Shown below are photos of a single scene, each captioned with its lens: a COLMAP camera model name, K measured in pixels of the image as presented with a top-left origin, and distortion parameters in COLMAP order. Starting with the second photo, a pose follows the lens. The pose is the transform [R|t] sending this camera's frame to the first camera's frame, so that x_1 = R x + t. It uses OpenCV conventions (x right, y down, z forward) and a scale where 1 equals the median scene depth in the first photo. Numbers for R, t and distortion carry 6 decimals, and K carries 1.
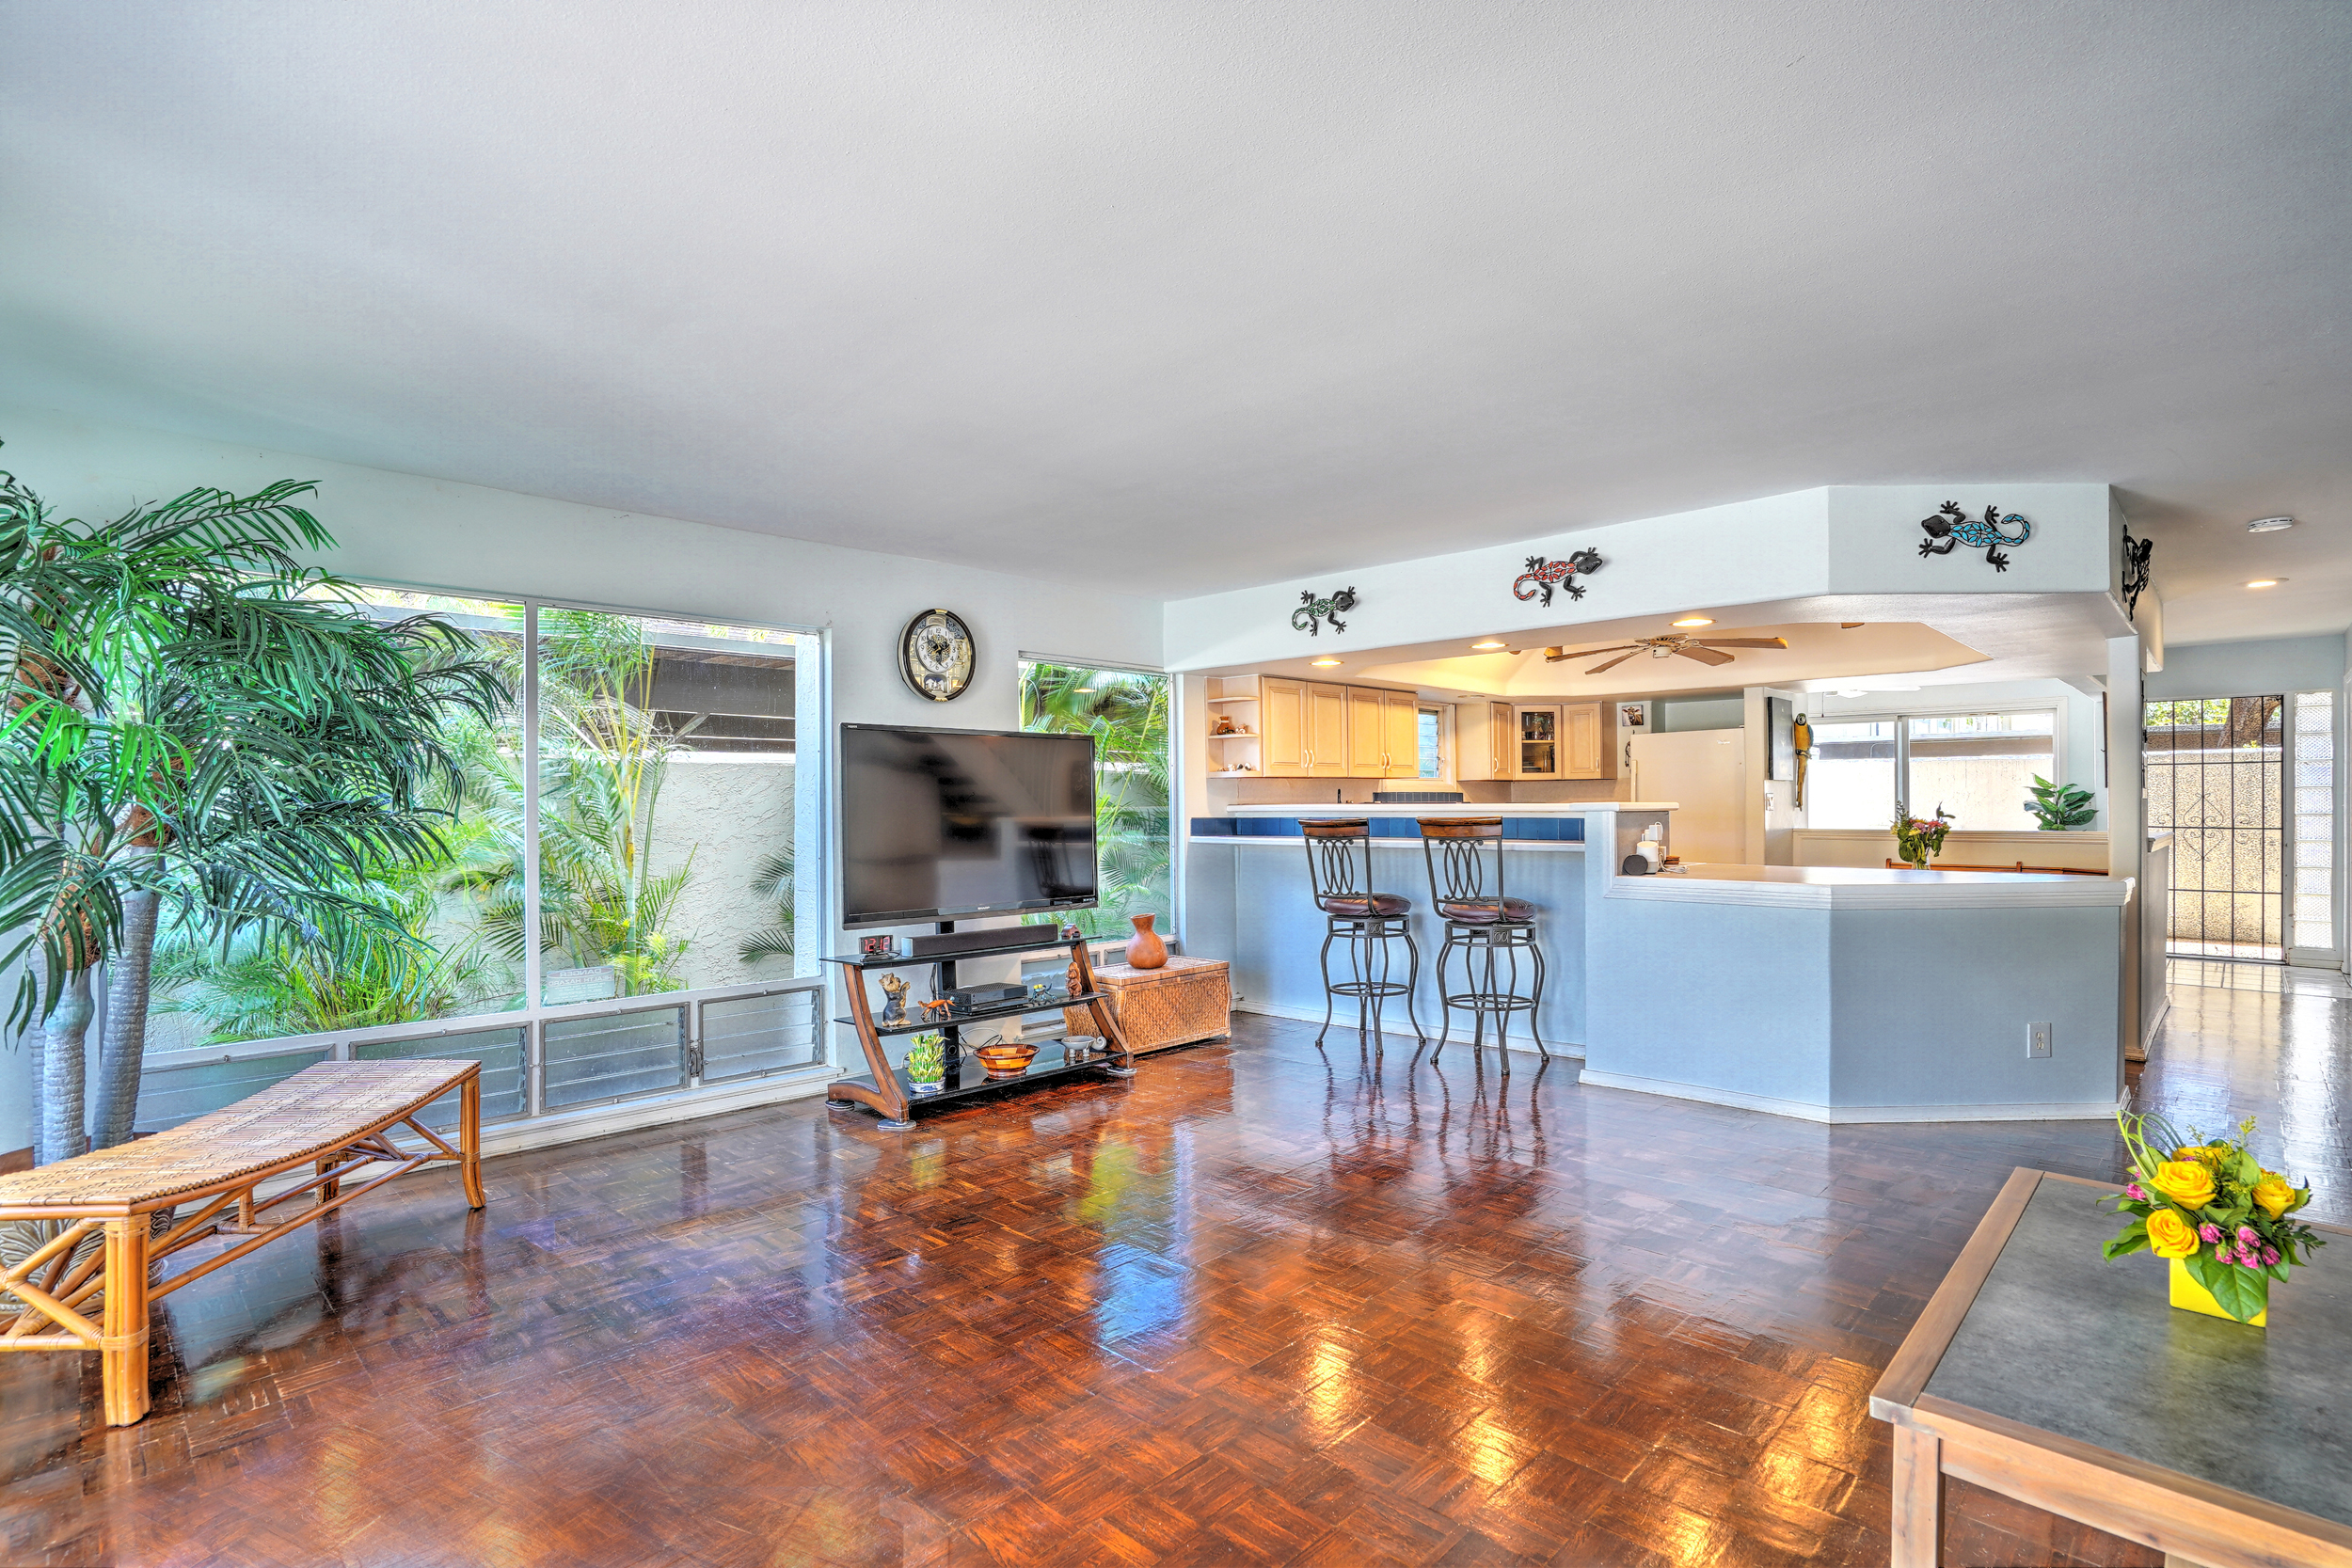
lens RADIAL K [[1125.3, 0, 1169.4], [0, 1125.3, 807.3], [0, 0, 1]] dist [-0.049936, 0.021662]
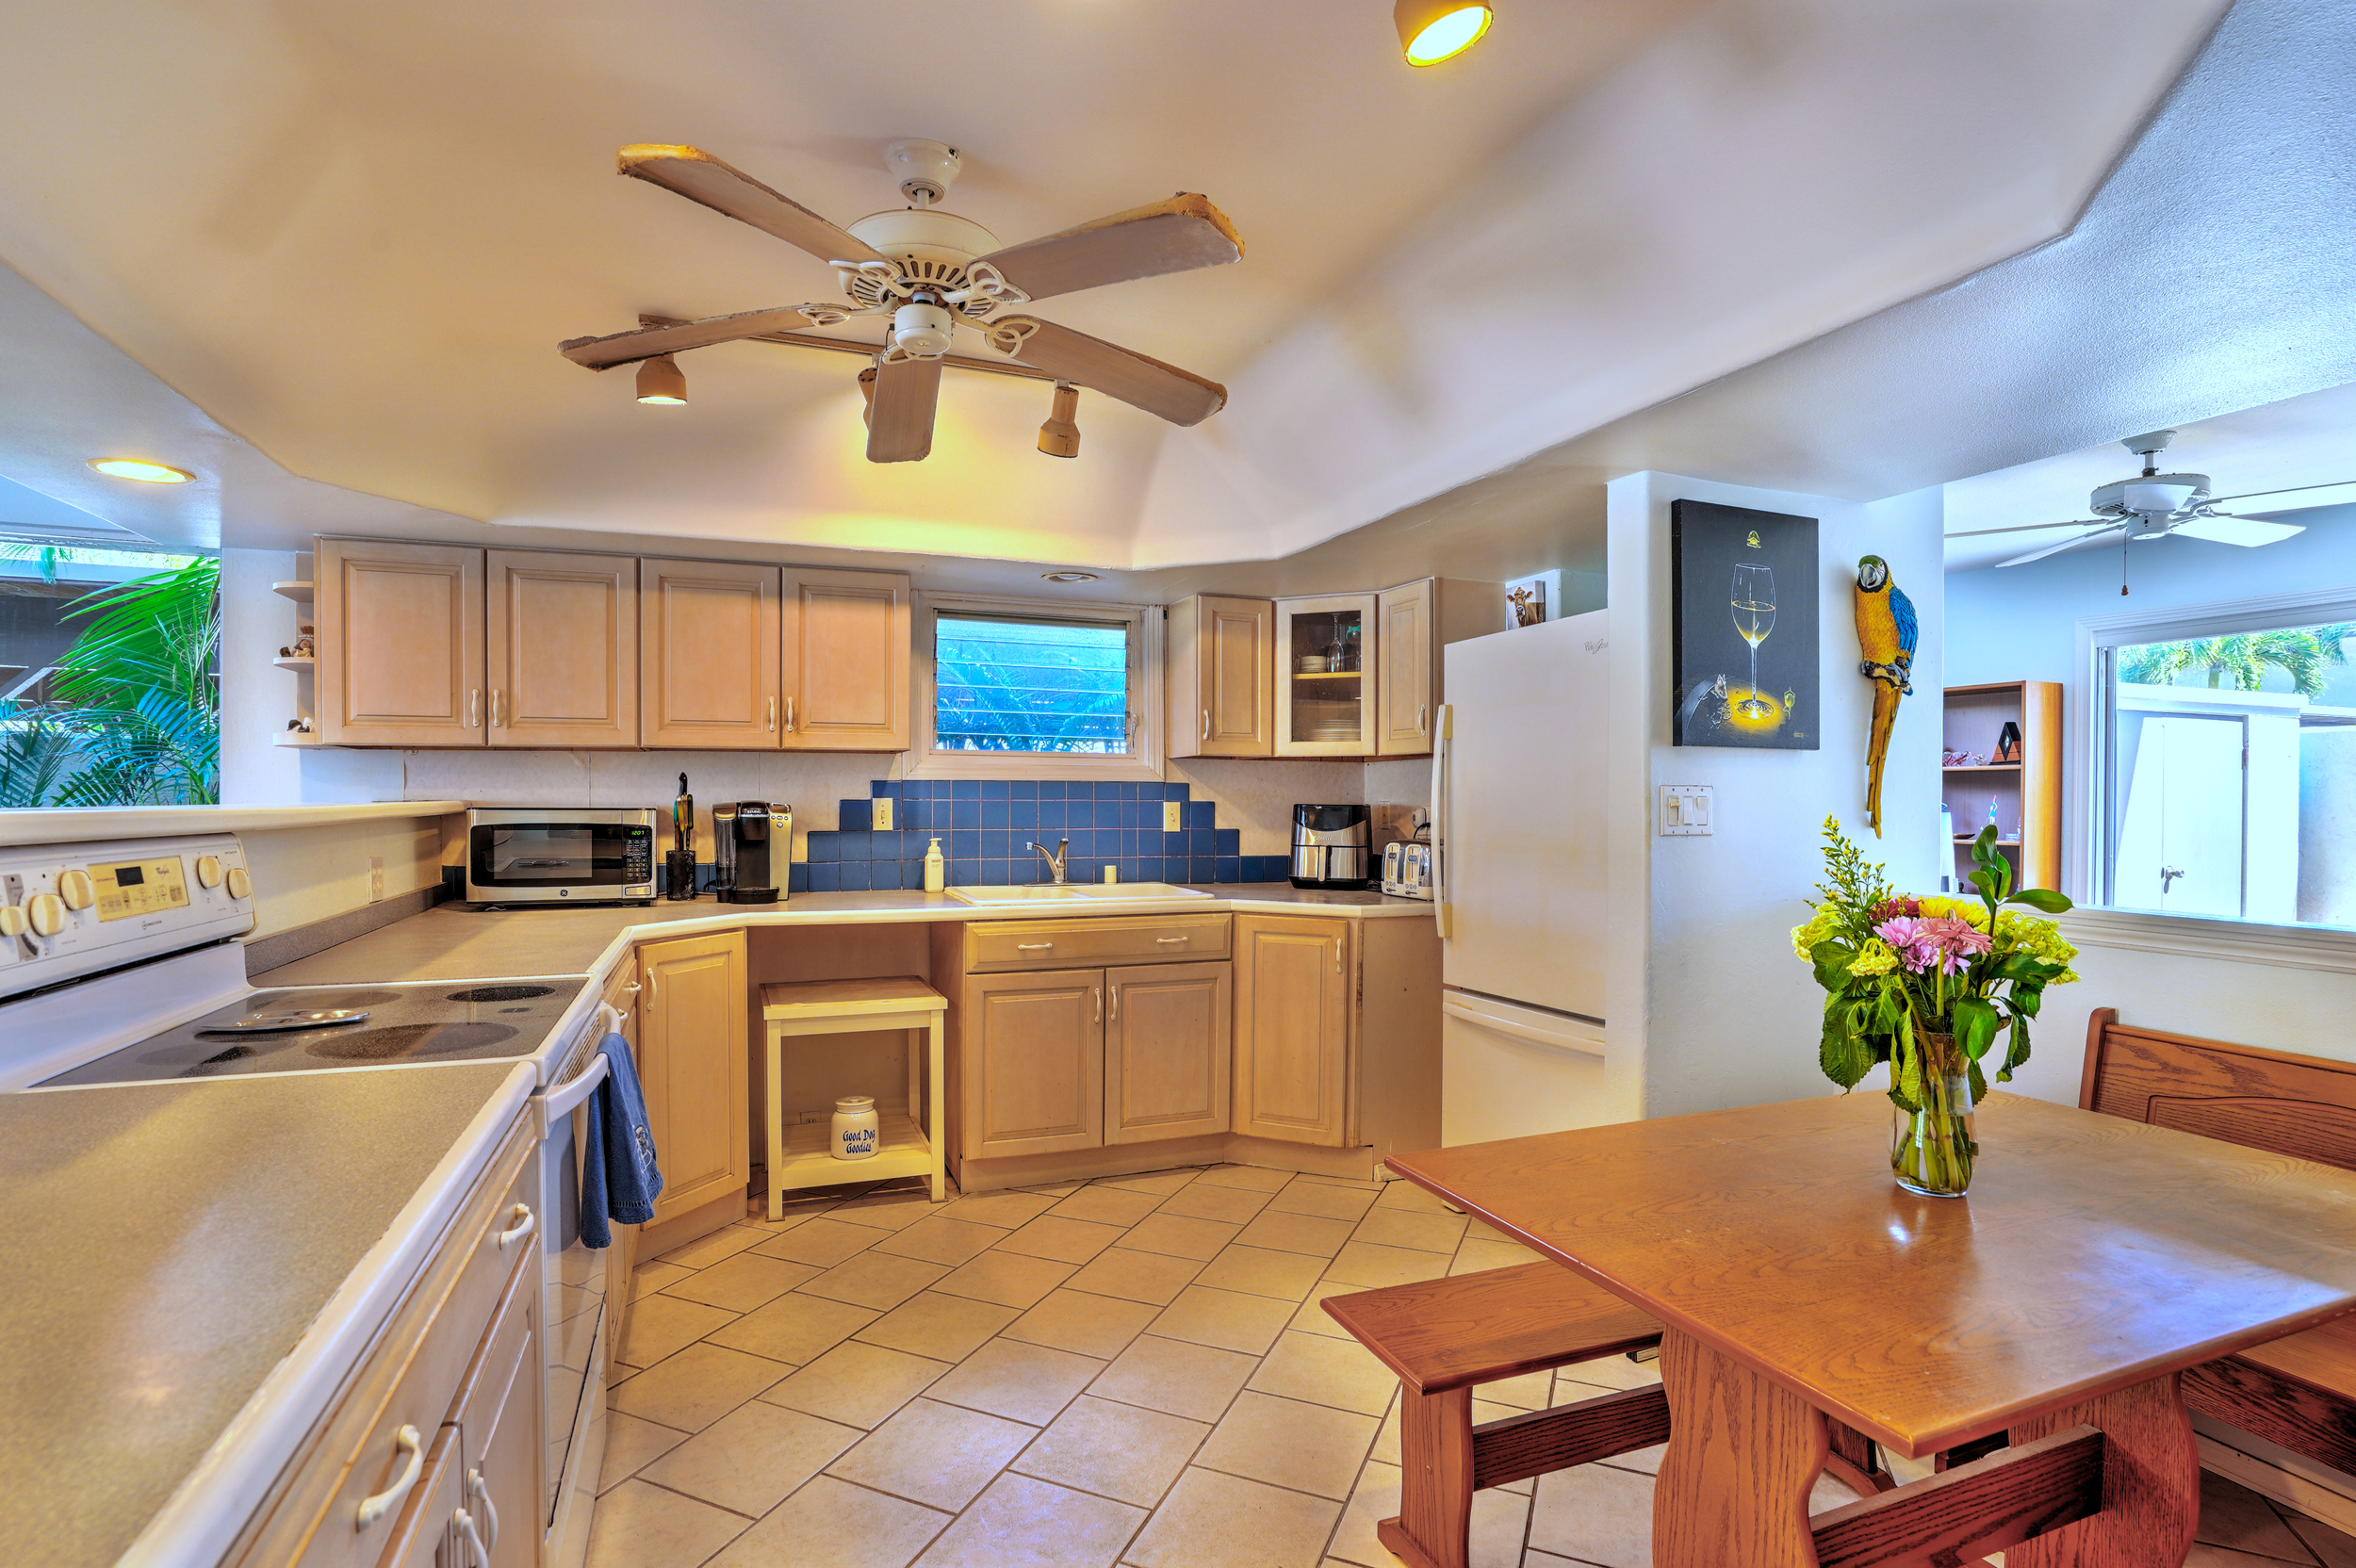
lens RADIAL K [[1127.3, 0, 1171.4], [0, 1127.3, 807.3], [0, 0, 1]] dist [-0.049936, 0.021662]
pose [[0.917381, 0.013990, -0.397764, 0.460224], [-0.010339, 0.999882, 0.011321, -0.007622], [0.397876, -0.006273, 0.917418, 0.537931]]
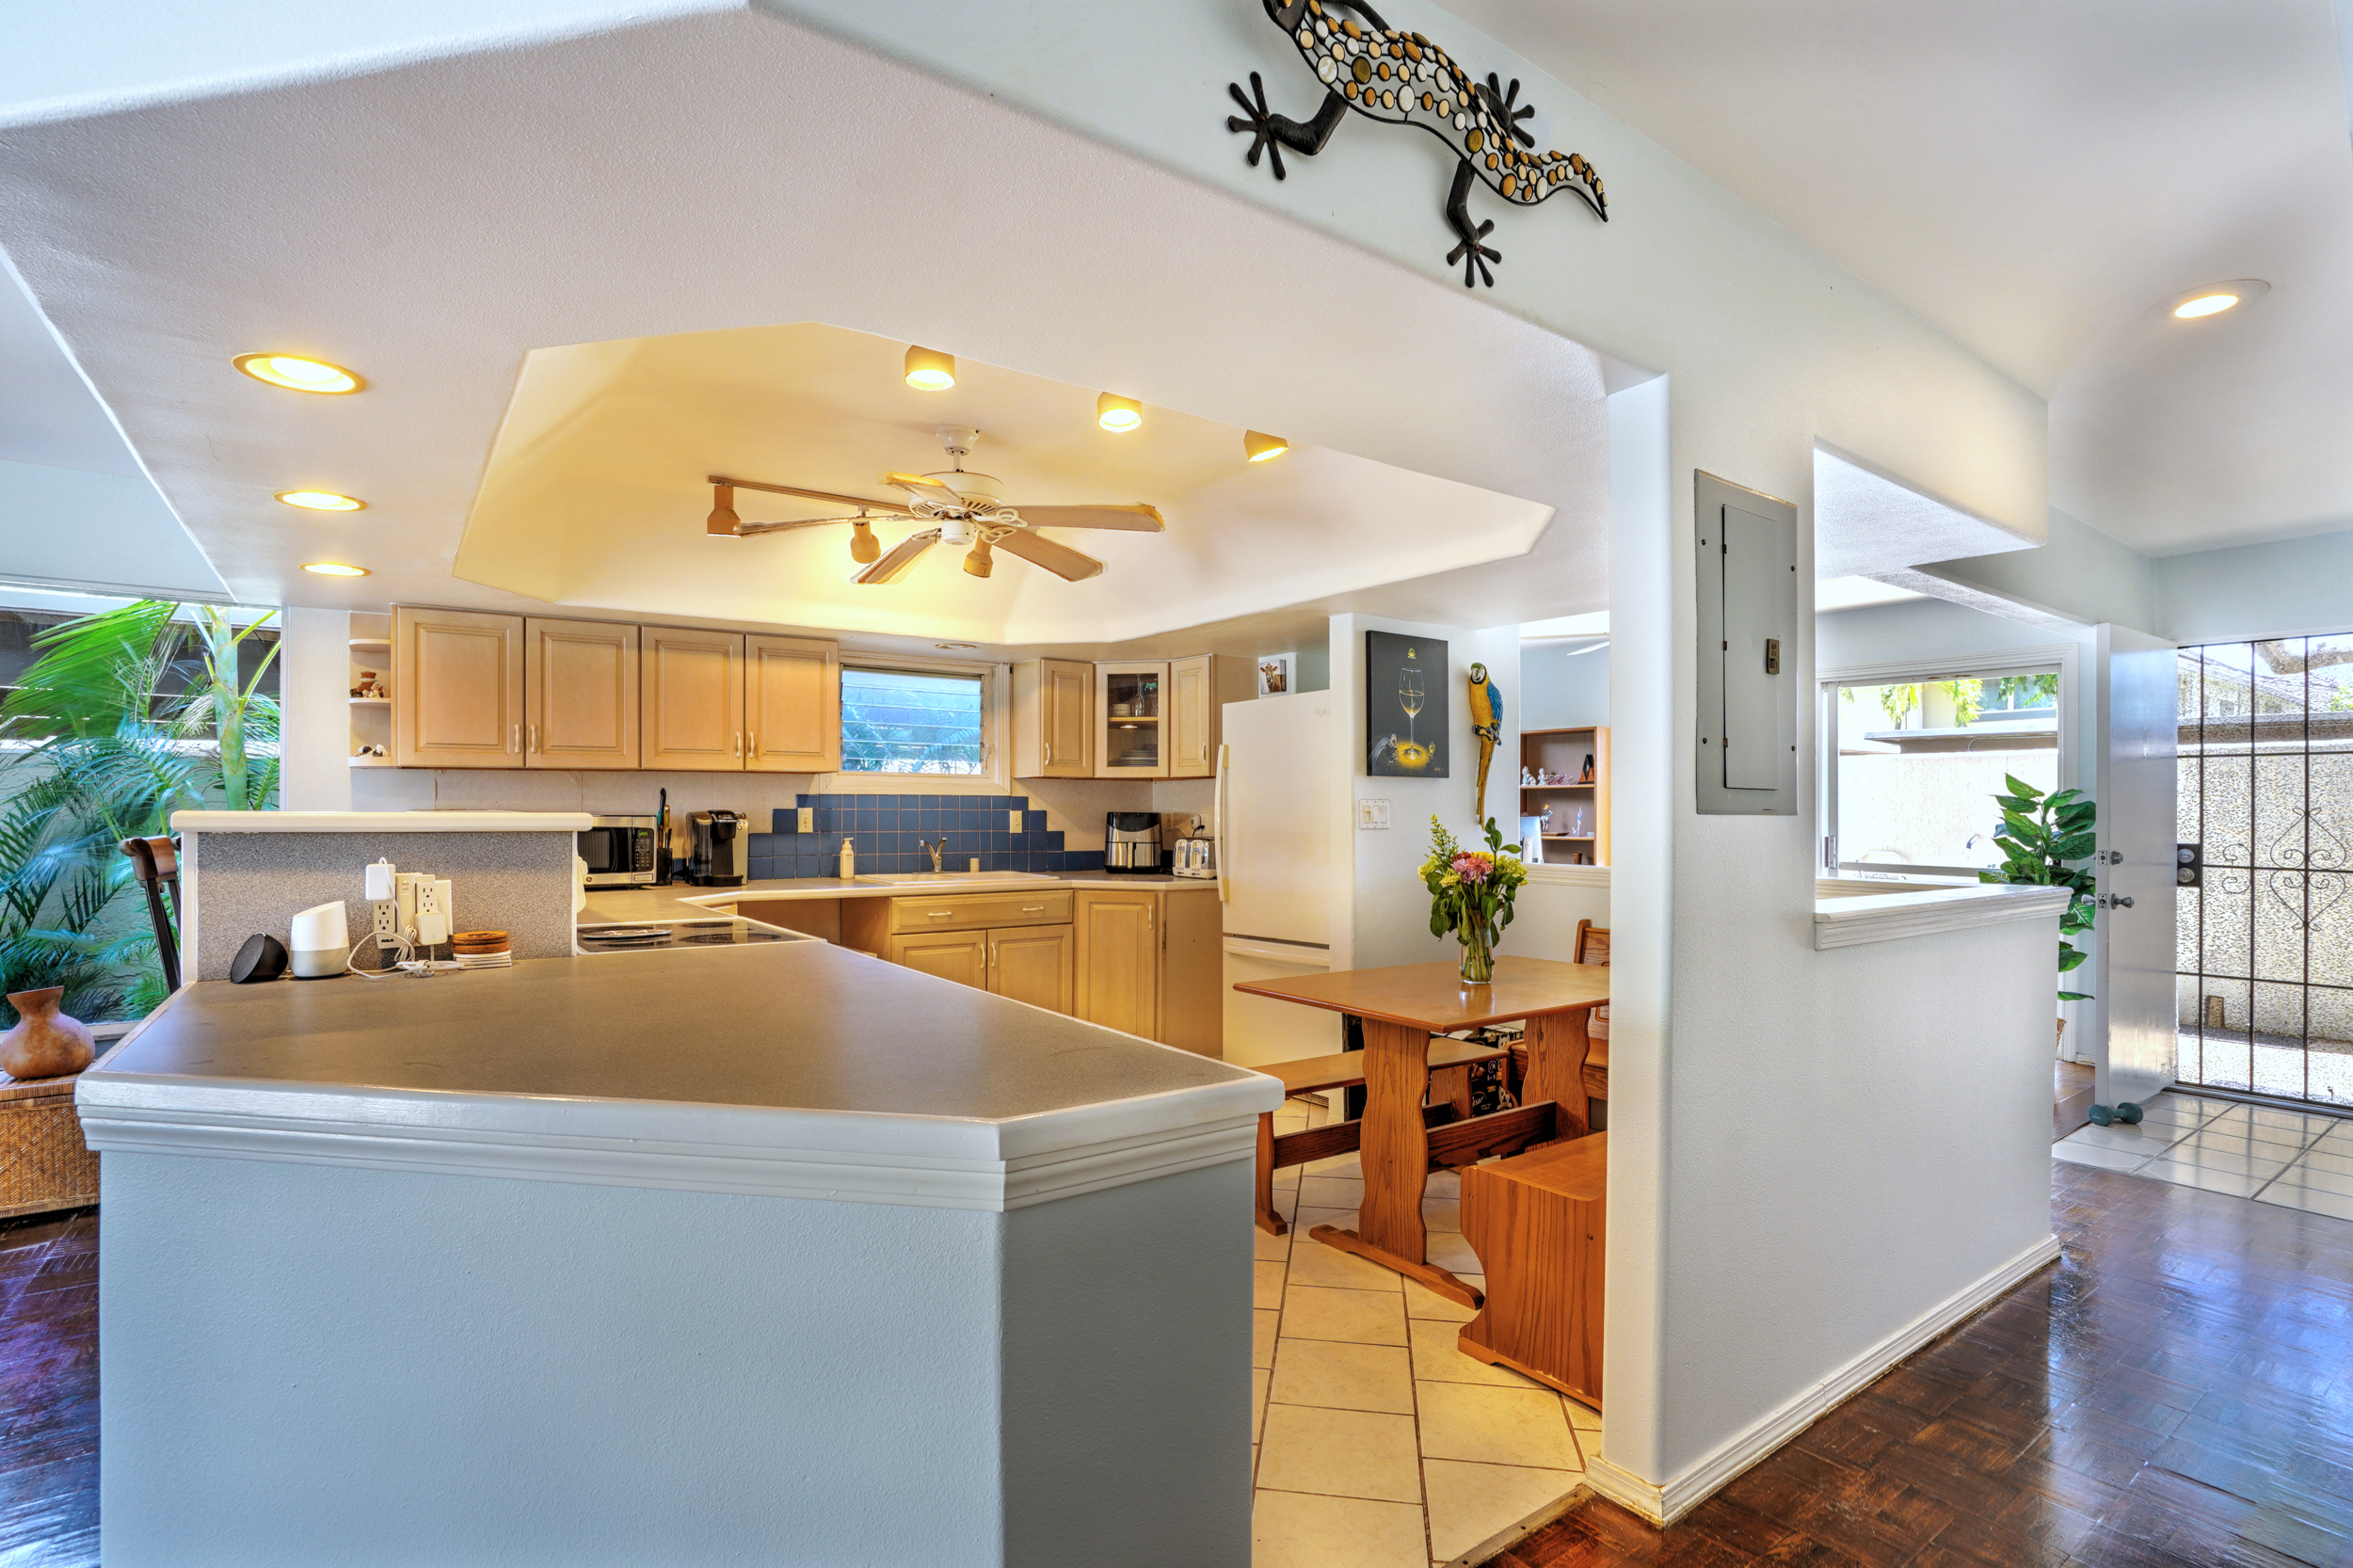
lens RADIAL K [[1125.9, 0, 1169.9], [0, 1125.9, 807.3], [0, 0, 1]] dist [-0.049936, 0.021662]
pose [[0.986424, 0.009305, -0.163956, 0.459940], [-0.009651, 0.999953, -0.001315, -0.006347], [0.163936, 0.002879, 0.986467, 0.352983]]
